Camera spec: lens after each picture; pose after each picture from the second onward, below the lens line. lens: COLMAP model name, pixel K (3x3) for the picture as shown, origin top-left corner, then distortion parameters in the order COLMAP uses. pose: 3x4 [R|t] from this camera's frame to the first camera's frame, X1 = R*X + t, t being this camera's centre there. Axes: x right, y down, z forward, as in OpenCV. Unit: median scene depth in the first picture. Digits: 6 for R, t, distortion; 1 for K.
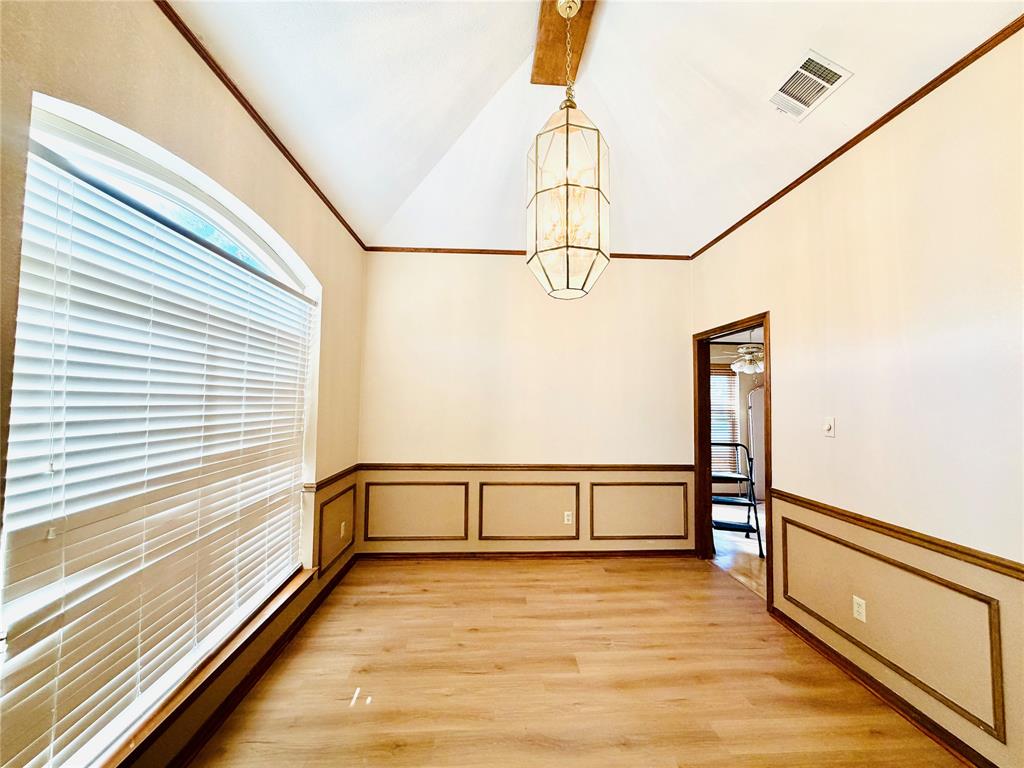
lens RADIAL K [[409.2, 0, 510.9], [0, 409.2, 383.3], [0, 0, 1]] dist [-0.000212, 0.000617]
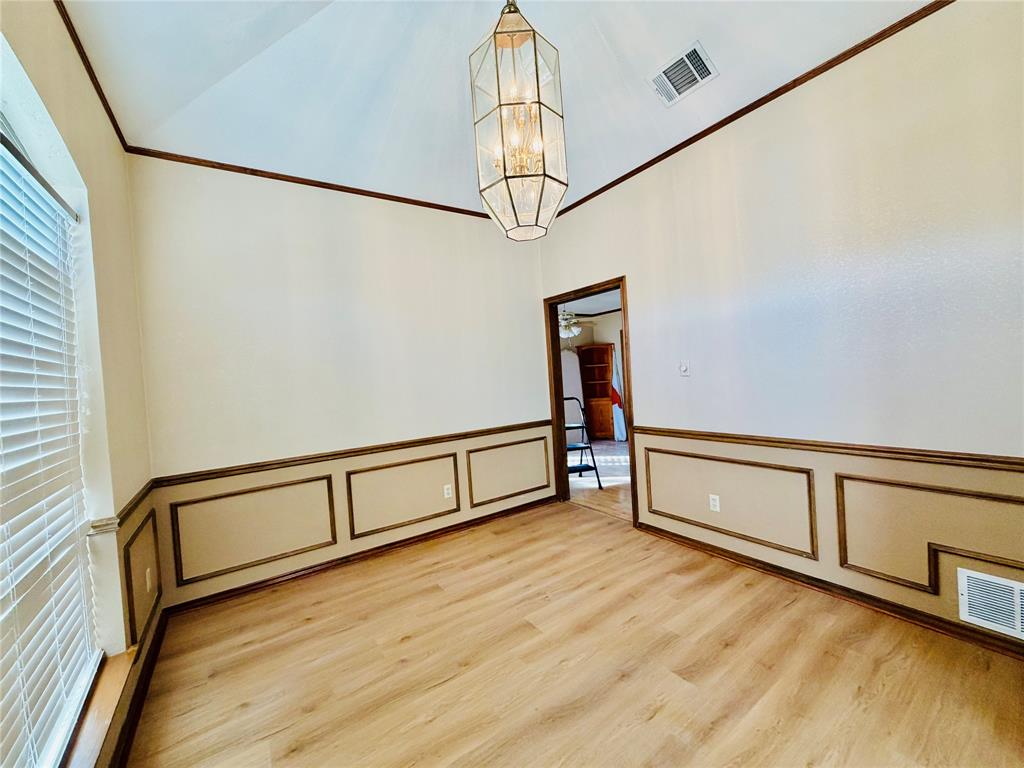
lens RADIAL K [[409.2, 0, 510.9], [0, 409.2, 383.3], [0, 0, 1]] dist [-0.000212, 0.000617]
pose [[0.852774, -0.078672, 0.516320, -0.264300], [0.051100, 0.996415, 0.067426, 0.032953], [-0.519773, -0.031115, 0.853737, 0.168108]]
